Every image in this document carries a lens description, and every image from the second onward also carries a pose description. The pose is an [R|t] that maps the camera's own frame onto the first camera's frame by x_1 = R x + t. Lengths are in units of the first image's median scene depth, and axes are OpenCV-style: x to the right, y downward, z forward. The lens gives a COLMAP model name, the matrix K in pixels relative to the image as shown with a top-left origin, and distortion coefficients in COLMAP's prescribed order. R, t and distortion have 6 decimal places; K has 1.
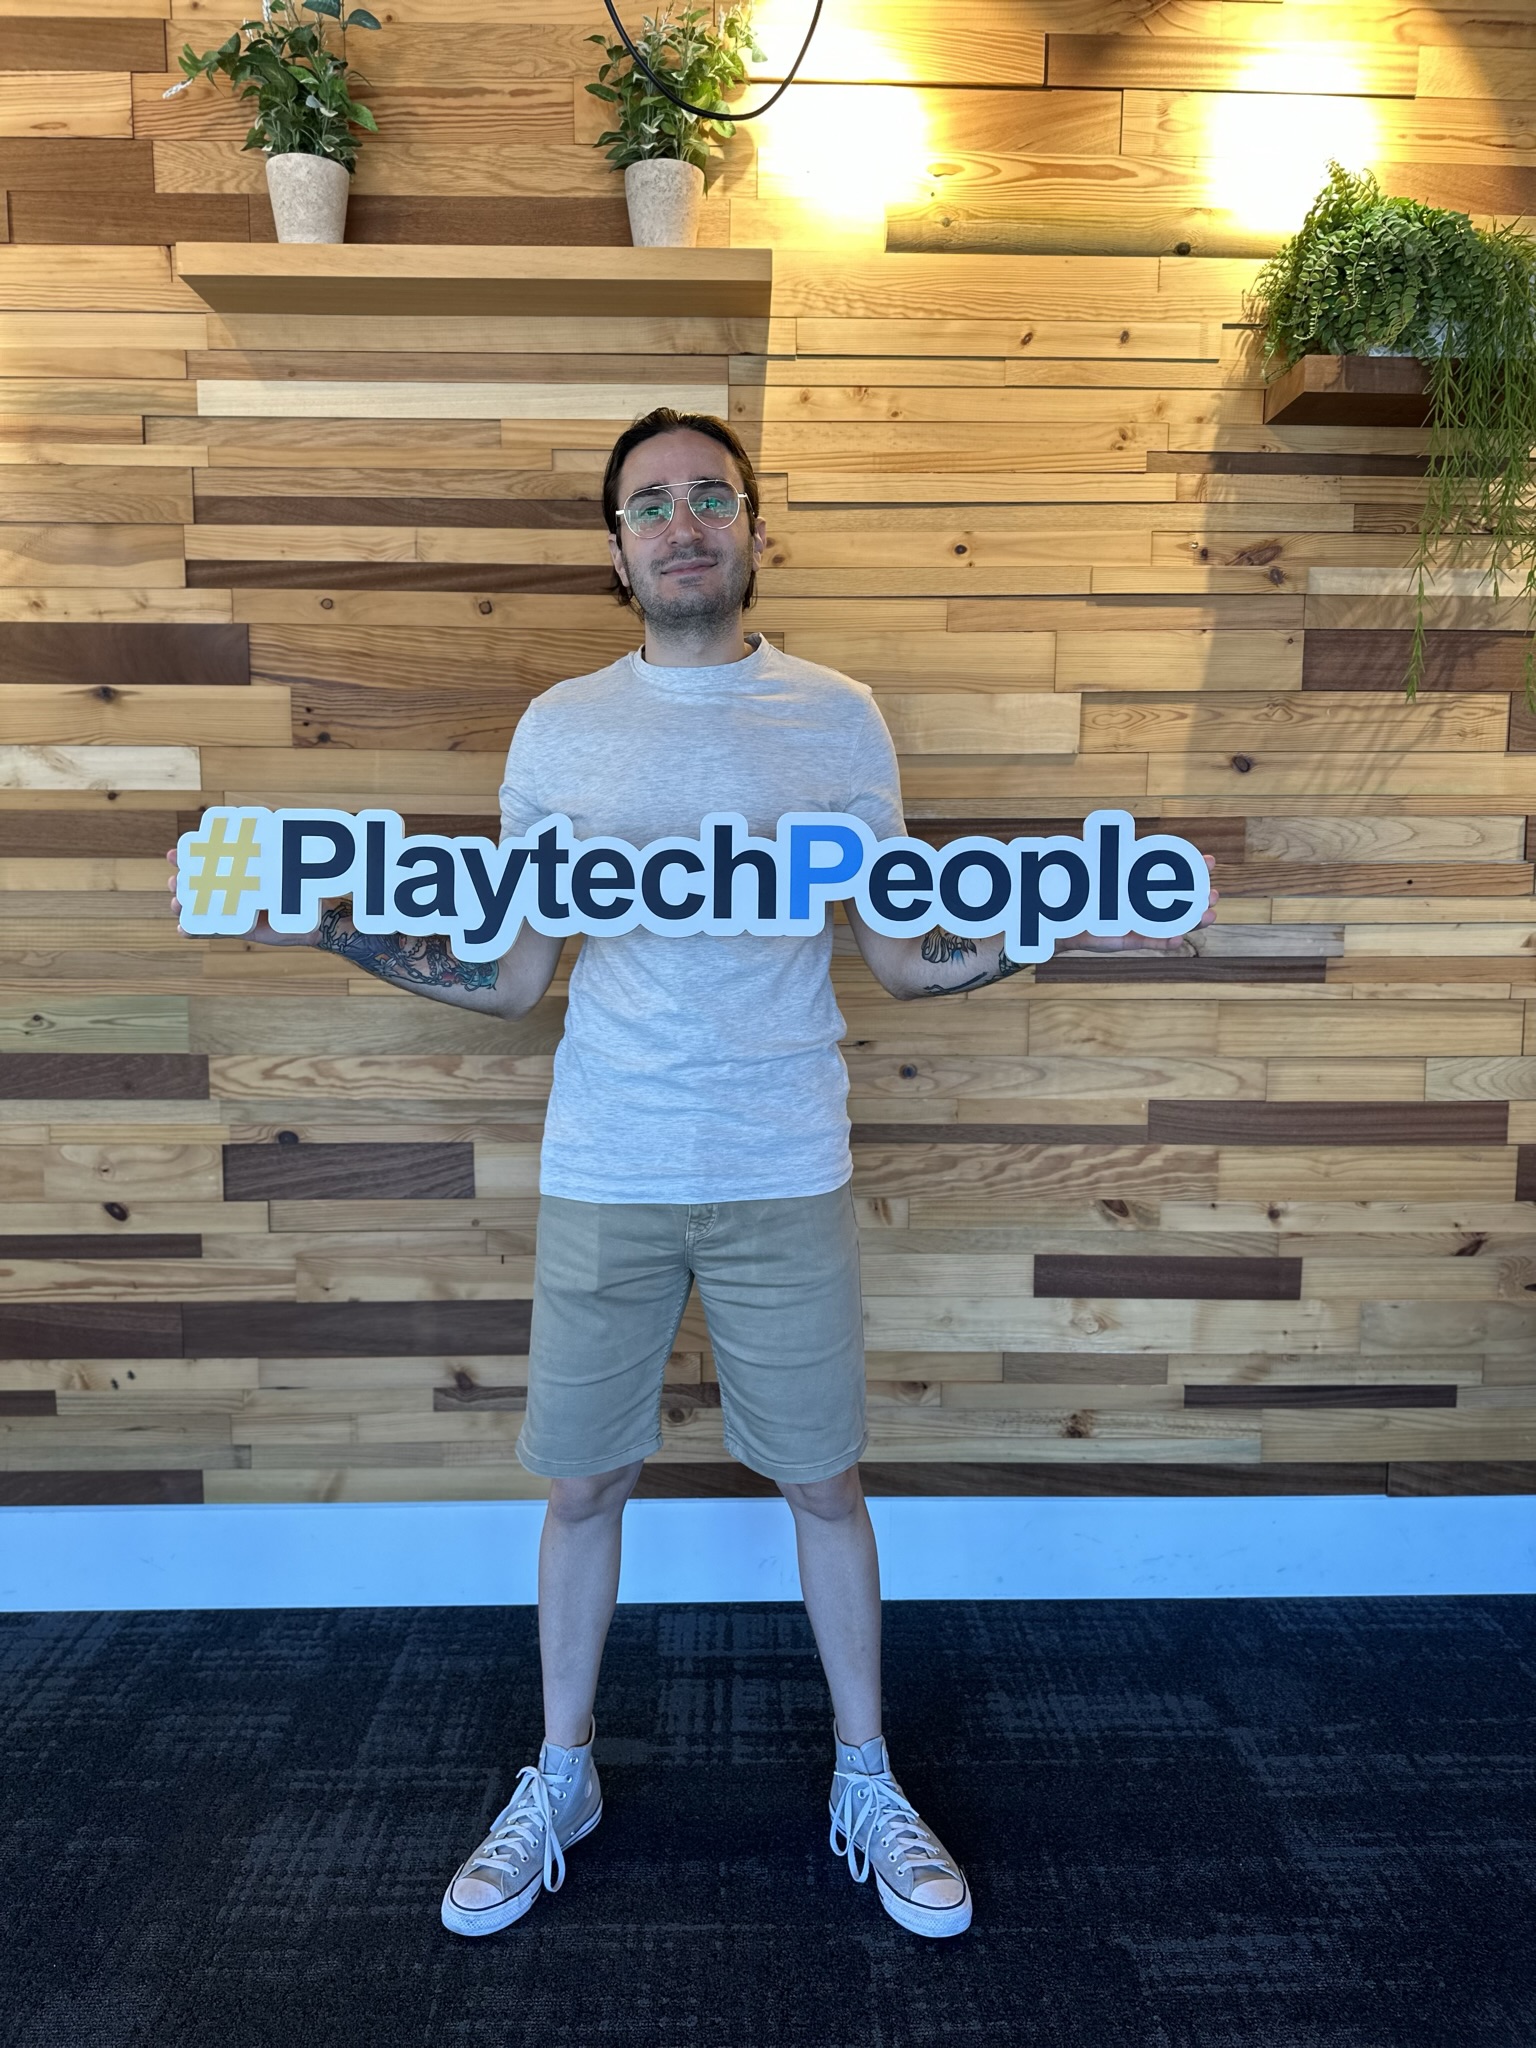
lens RADIAL K [[1433.1, 0, 764.1], [0, 1433.1, 1035.0], [0, 0, 1]] dist [0.020705, -0.029648]
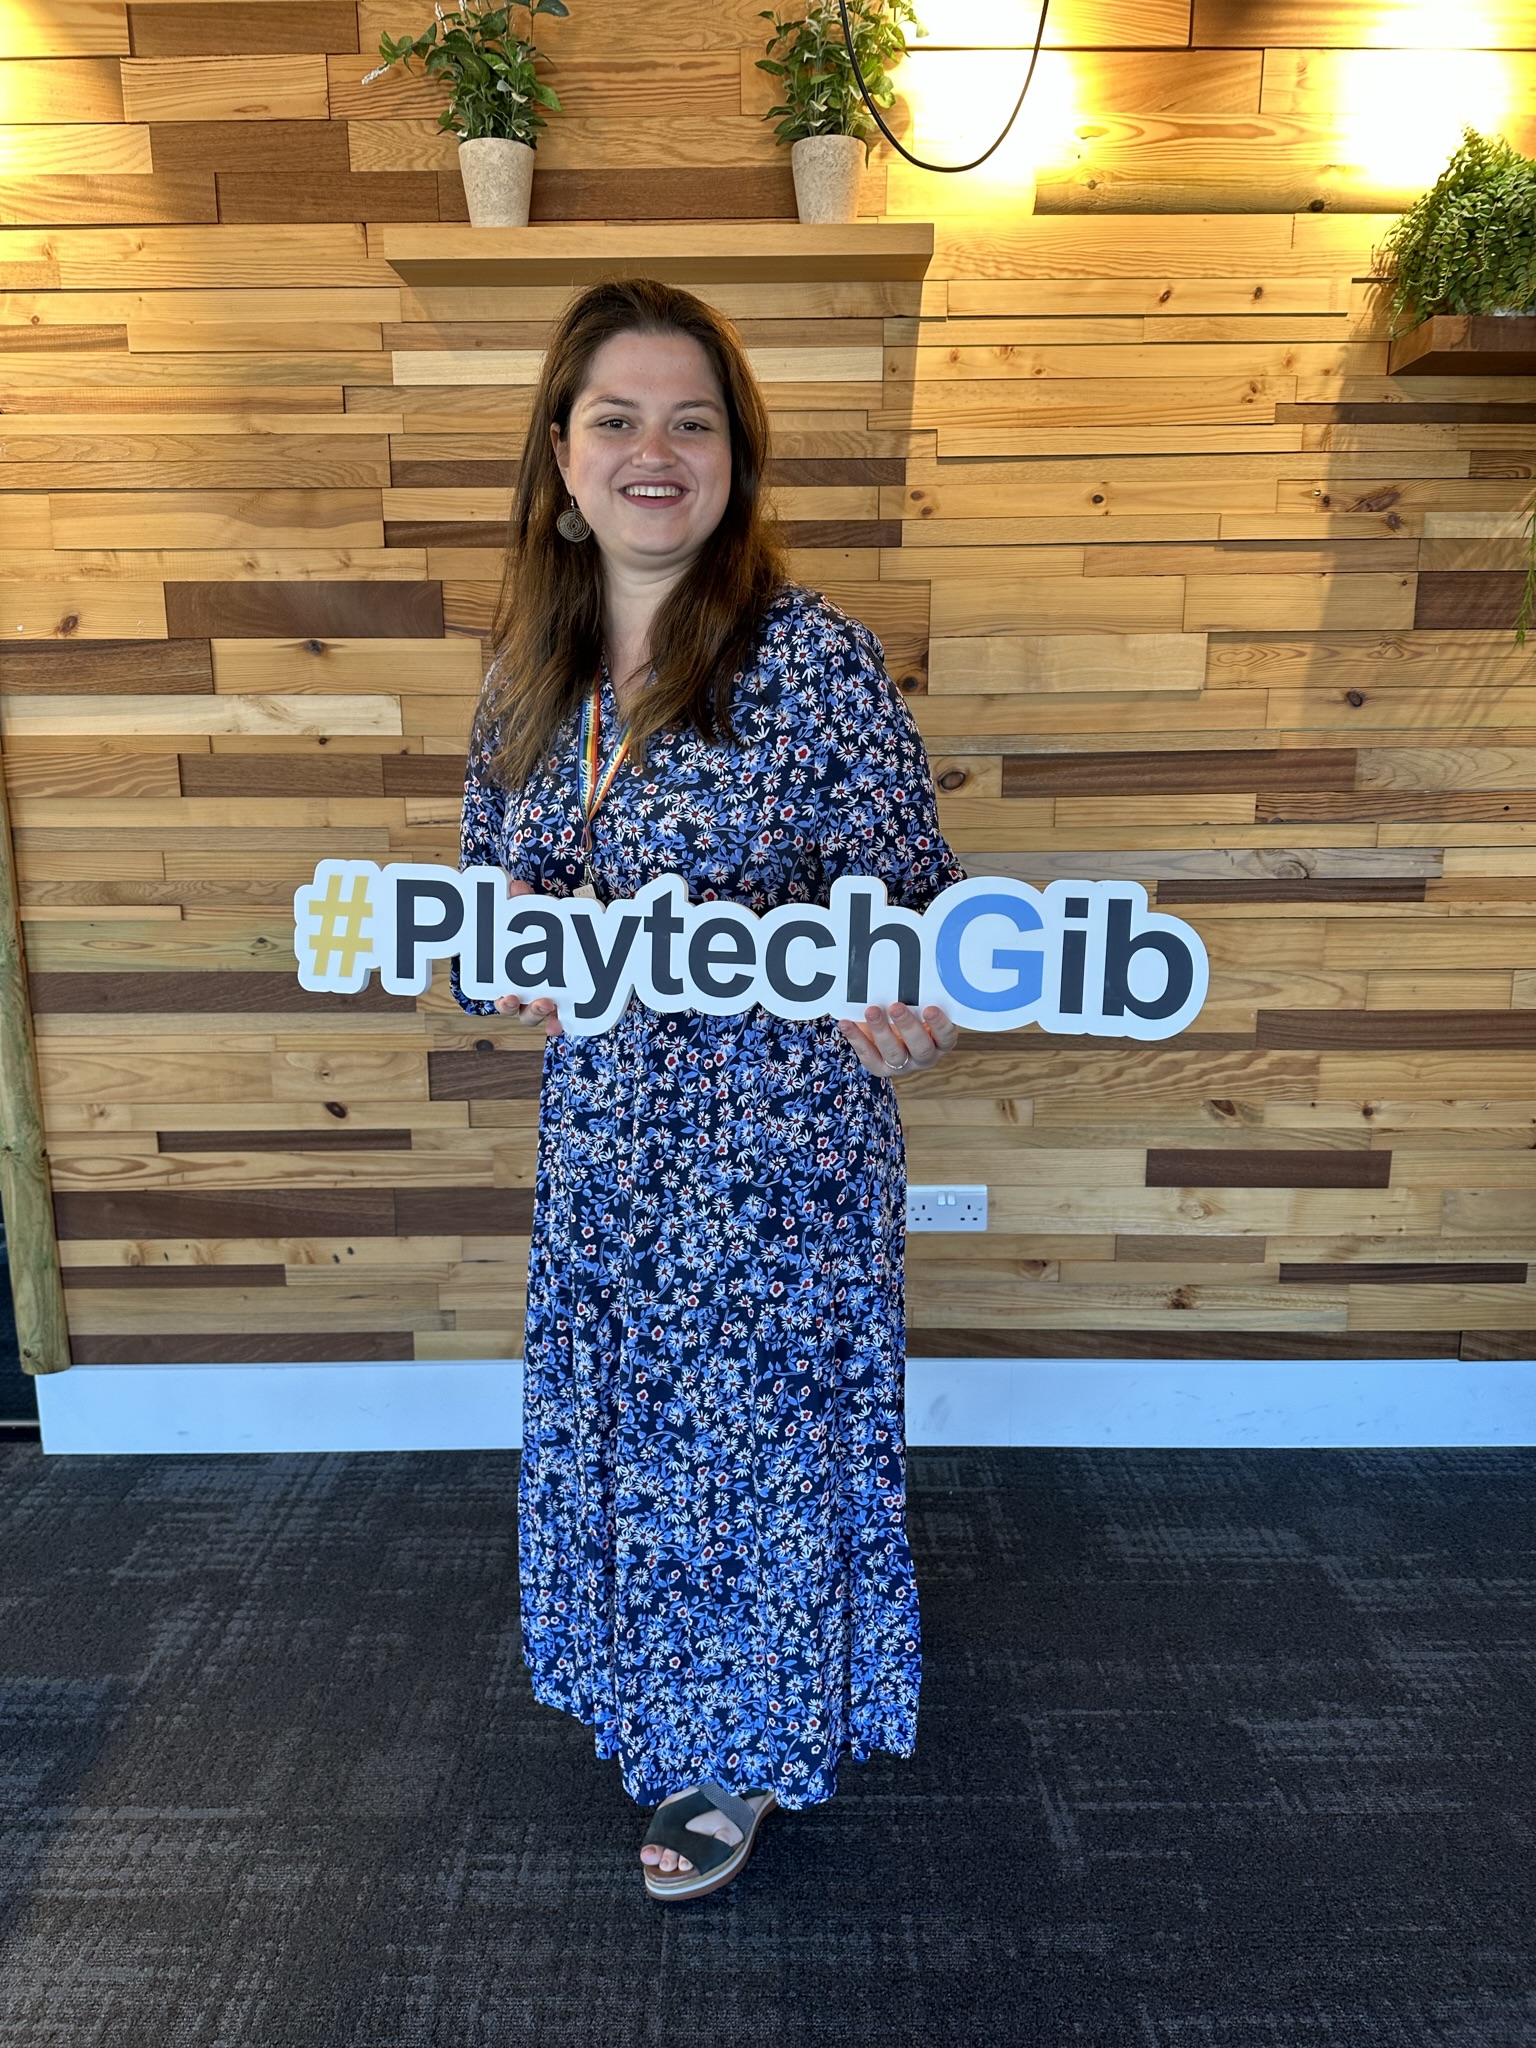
lens RADIAL K [[1433.1, 0, 745.1], [0, 1433.1, 1041.5], [0, 0, 1]] dist [0.020705, -0.029648]
pose [[0.999519, -0.002444, -0.030922, -0.094882], [0.005362, 0.995498, 0.094635, -0.038655], [0.030552, -0.094755, 0.995032, -0.116751]]
